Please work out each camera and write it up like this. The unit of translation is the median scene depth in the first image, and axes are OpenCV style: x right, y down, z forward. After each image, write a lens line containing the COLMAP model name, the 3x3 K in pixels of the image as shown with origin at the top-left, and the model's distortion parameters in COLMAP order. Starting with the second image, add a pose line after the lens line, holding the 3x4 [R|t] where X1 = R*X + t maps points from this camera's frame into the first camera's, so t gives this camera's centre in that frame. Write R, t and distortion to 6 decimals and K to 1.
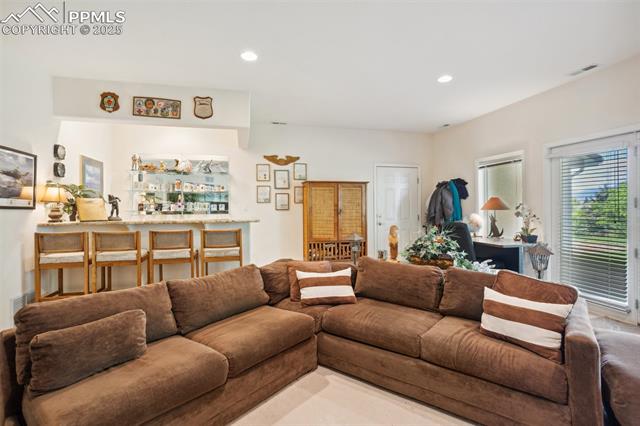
lens RADIAL K [[324.3, 0, 320.1], [0, 324.3, 208.9], [0, 0, 1]] dist [0.001603, 0.000502]
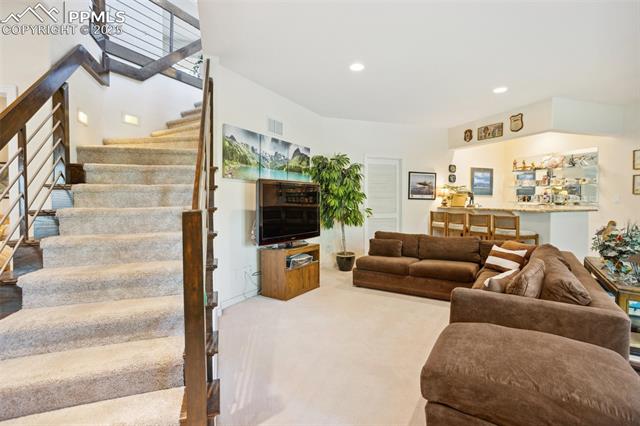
lens RADIAL K [[324.3, 0, 320.4], [0, 324.3, 210.6], [0, 0, 1]] dist [0.001603, 0.000502]
pose [[0.075030, 0.041880, -0.996301, 0.976841], [-0.001961, 0.999122, 0.041851, -0.013070], [0.997179, -0.001186, 0.075047, 0.118478]]
